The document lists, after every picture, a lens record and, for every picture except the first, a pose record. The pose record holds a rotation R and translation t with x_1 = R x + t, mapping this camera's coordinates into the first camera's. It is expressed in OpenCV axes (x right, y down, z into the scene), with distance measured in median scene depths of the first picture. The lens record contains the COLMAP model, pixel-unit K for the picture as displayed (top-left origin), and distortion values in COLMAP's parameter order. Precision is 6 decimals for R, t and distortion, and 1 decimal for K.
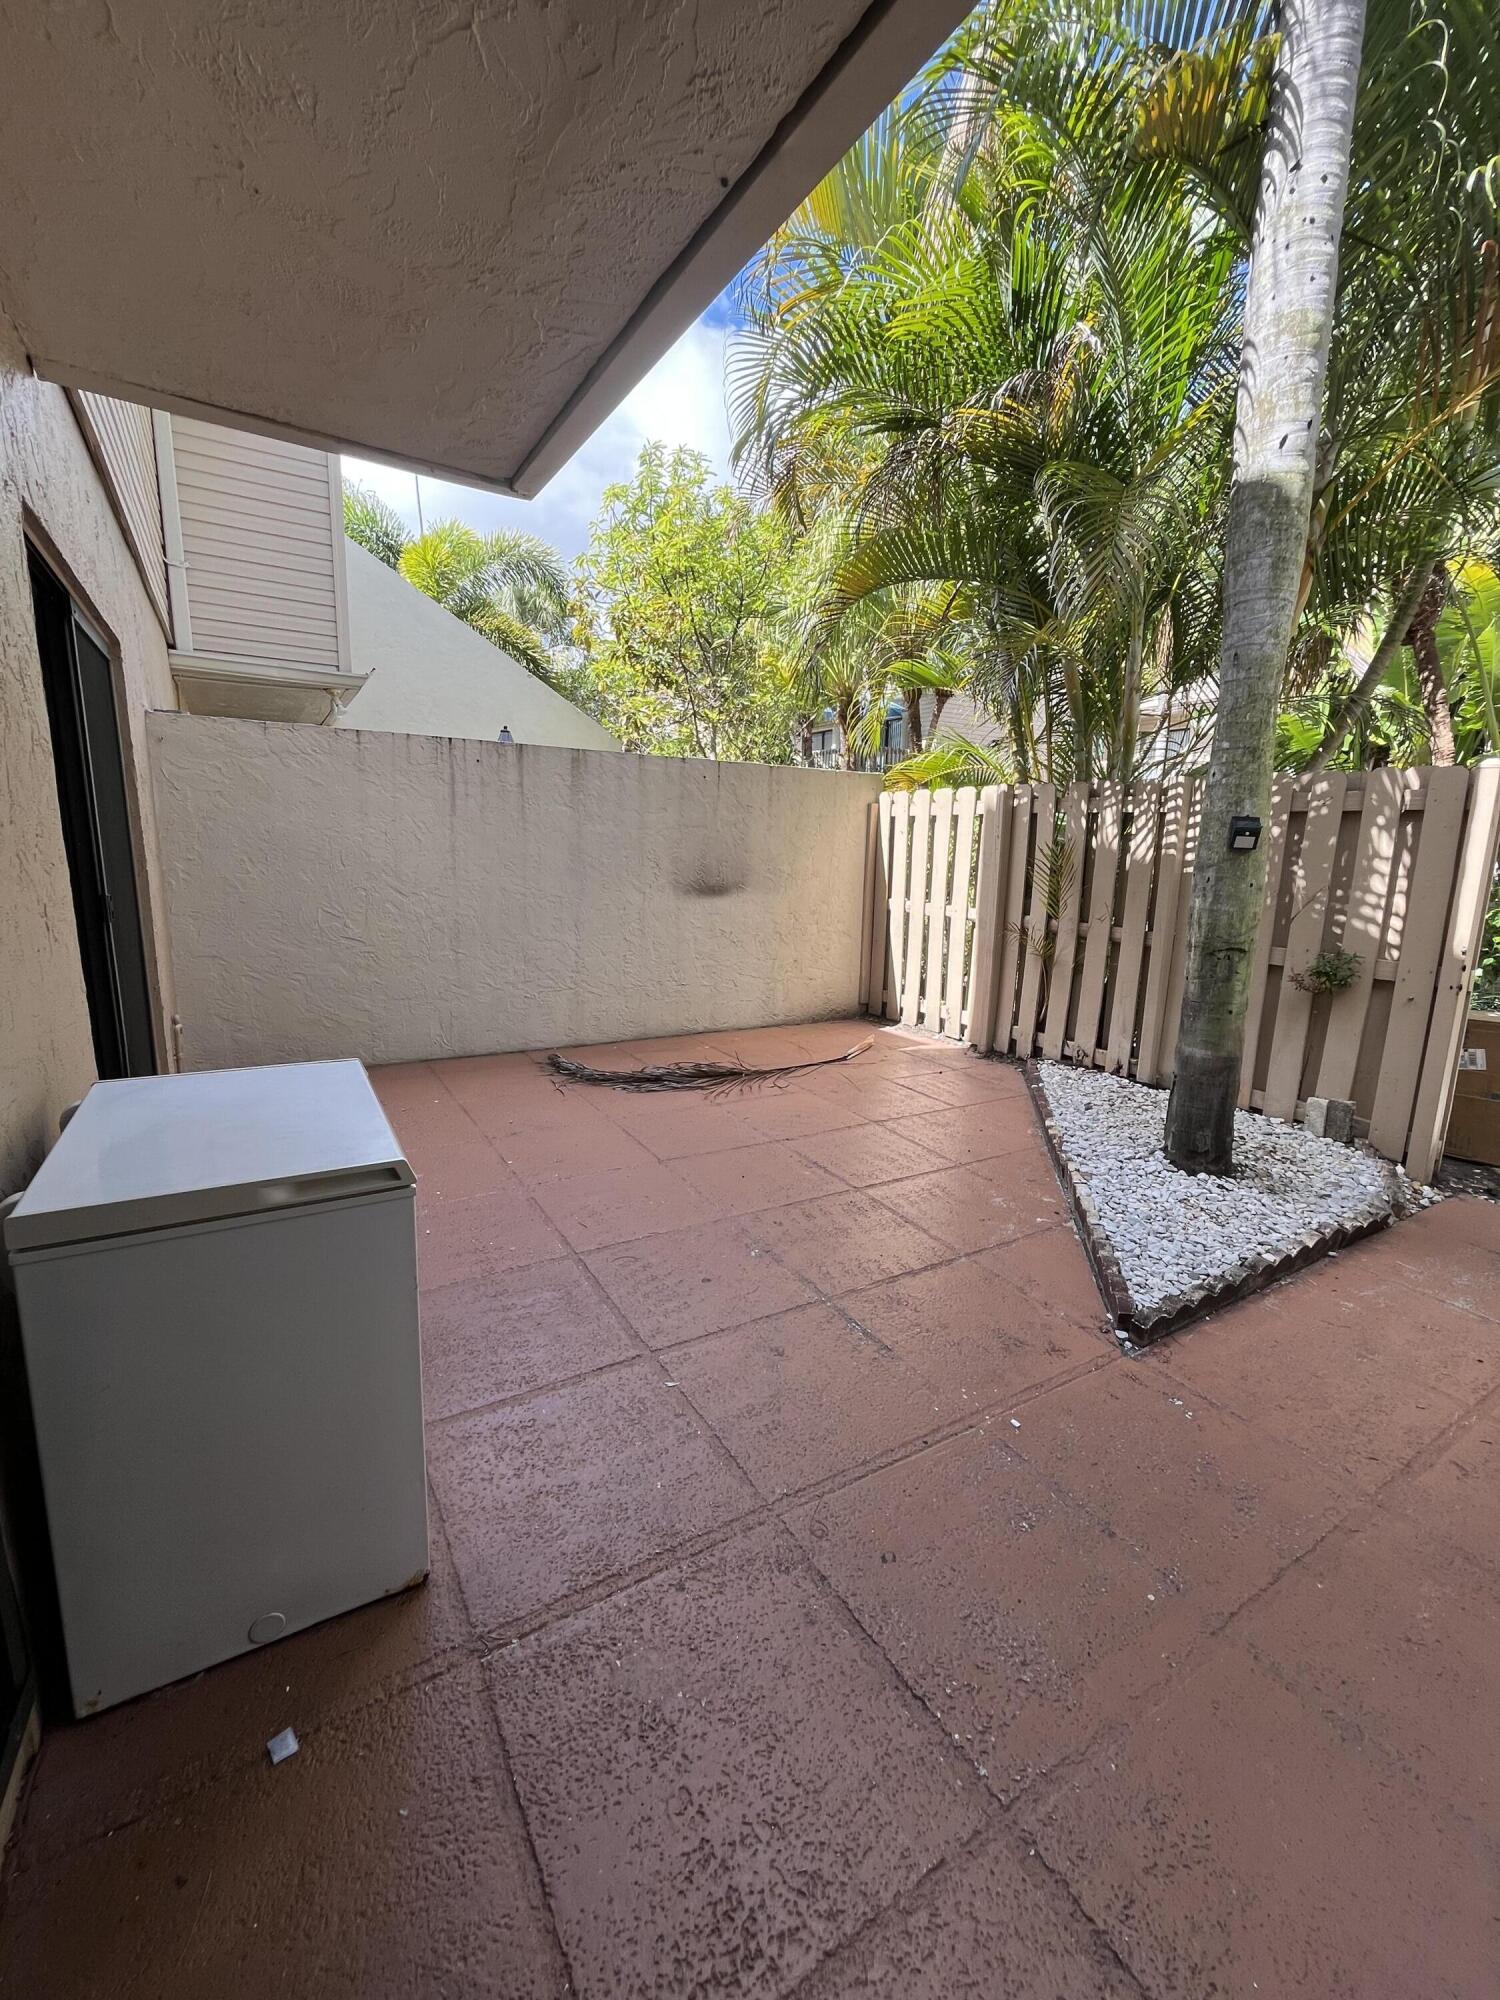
lens RADIAL K [[814.5, 0, 748.7], [0, 814.5, 999.0], [0, 0, 1]] dist [-0.000023, -0.000016]
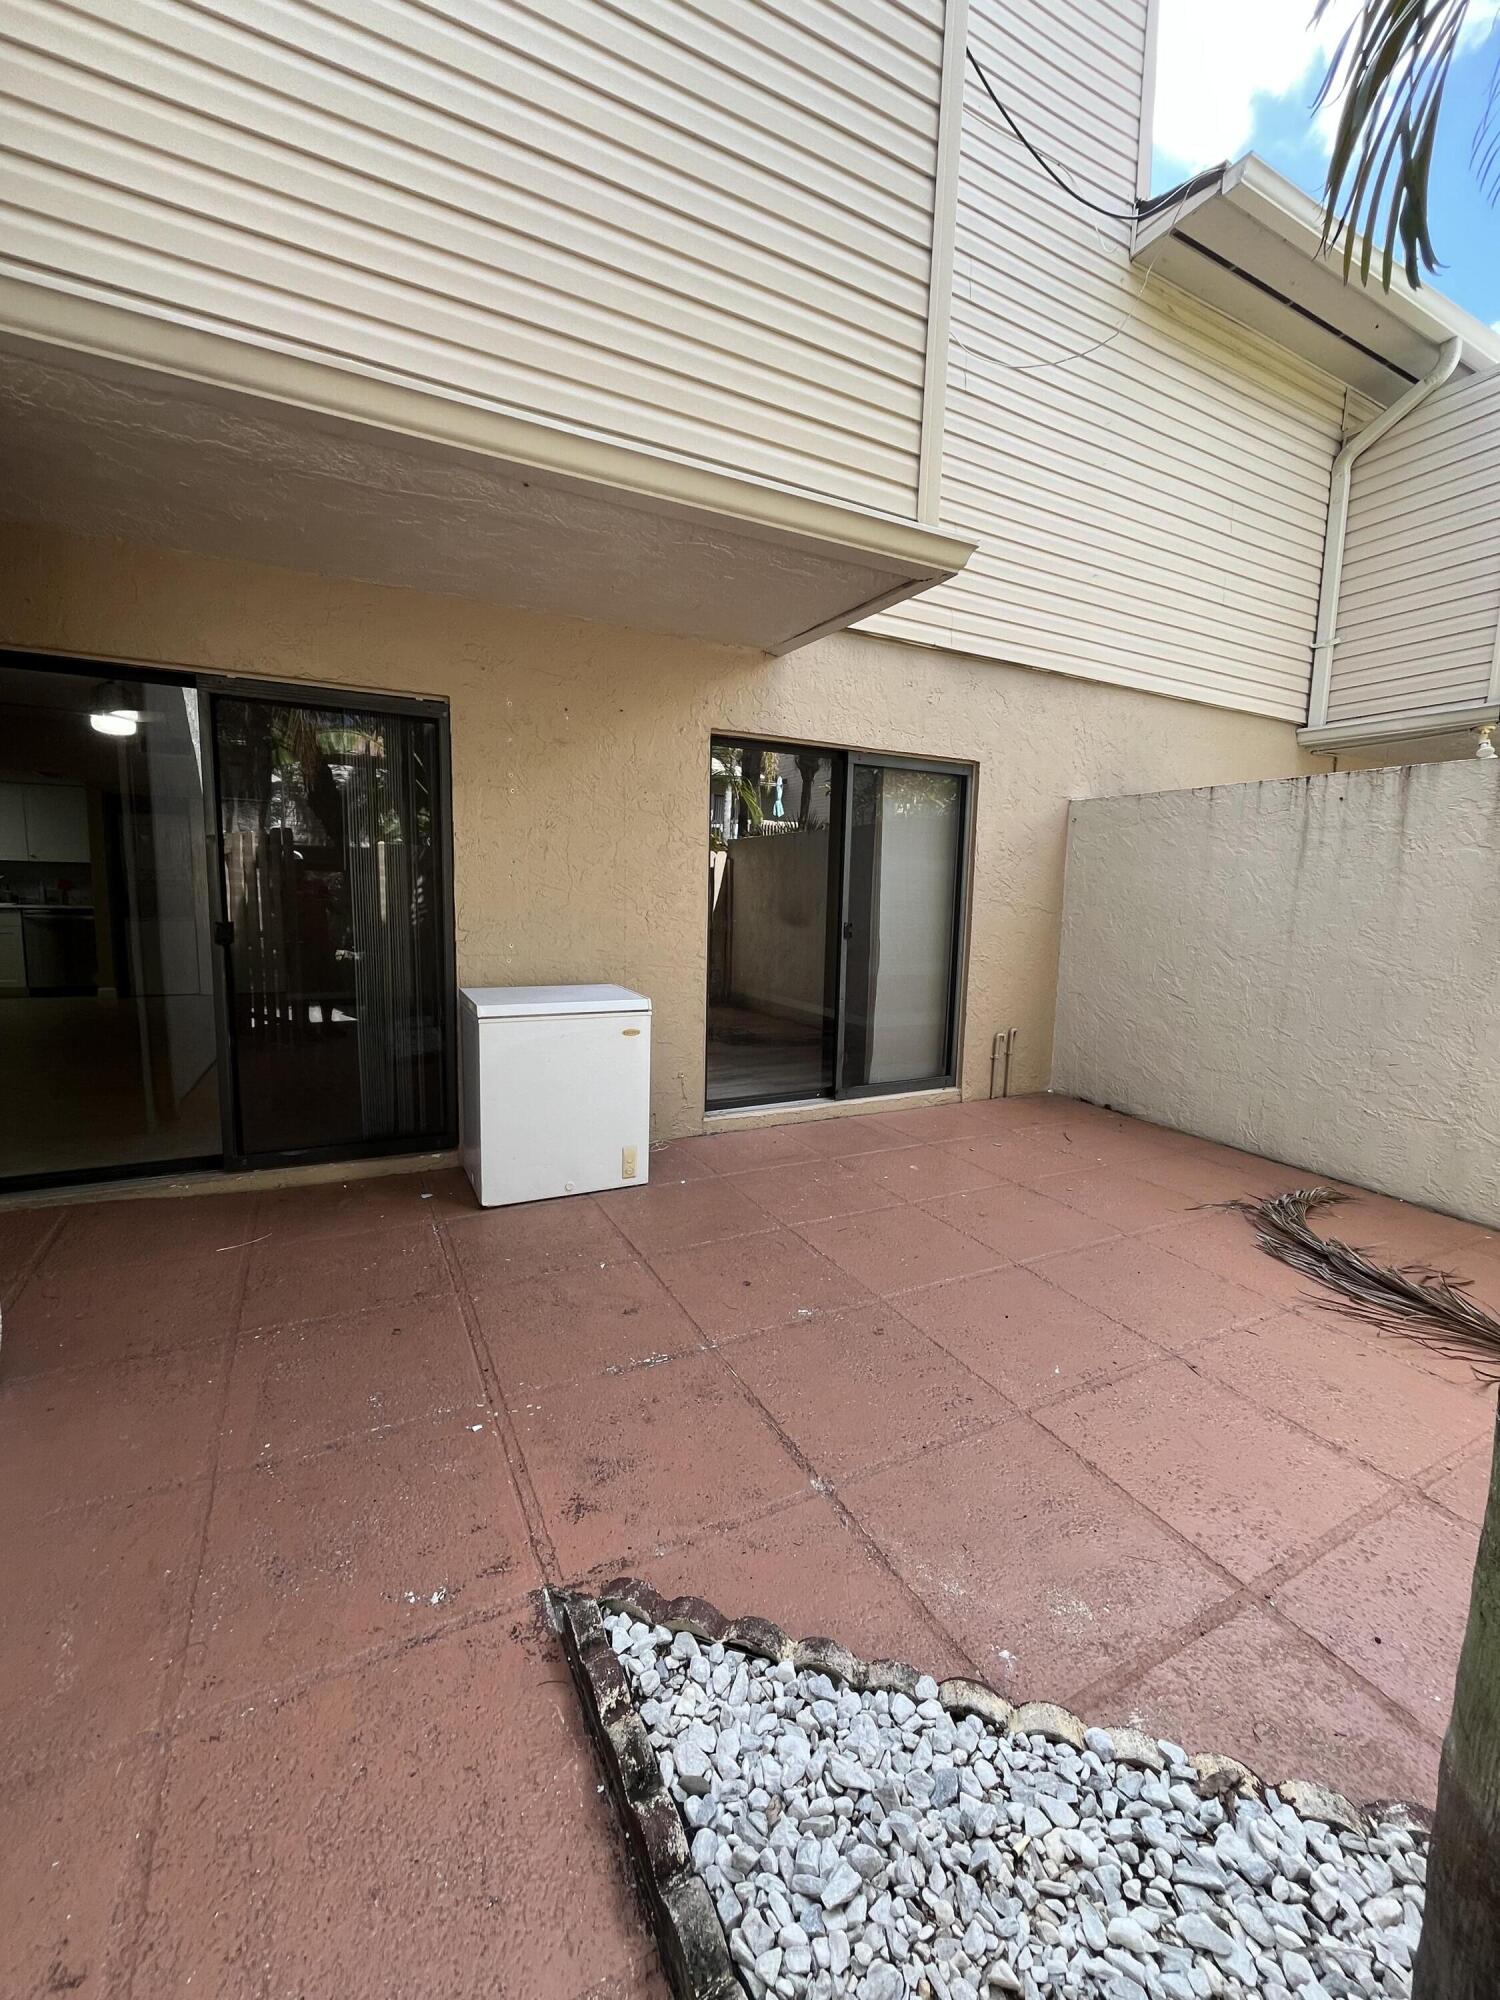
lens RADIAL K [[814.5, 0, 753.8], [0, 814.5, 999.5], [0, 0, 1]] dist [-0.000023, -0.000016]
pose [[-0.068210, 0.107000, -0.991917, 0.525903], [-0.213127, 0.969718, 0.119261, -0.077854], [0.974641, 0.219539, -0.043340, 0.532530]]
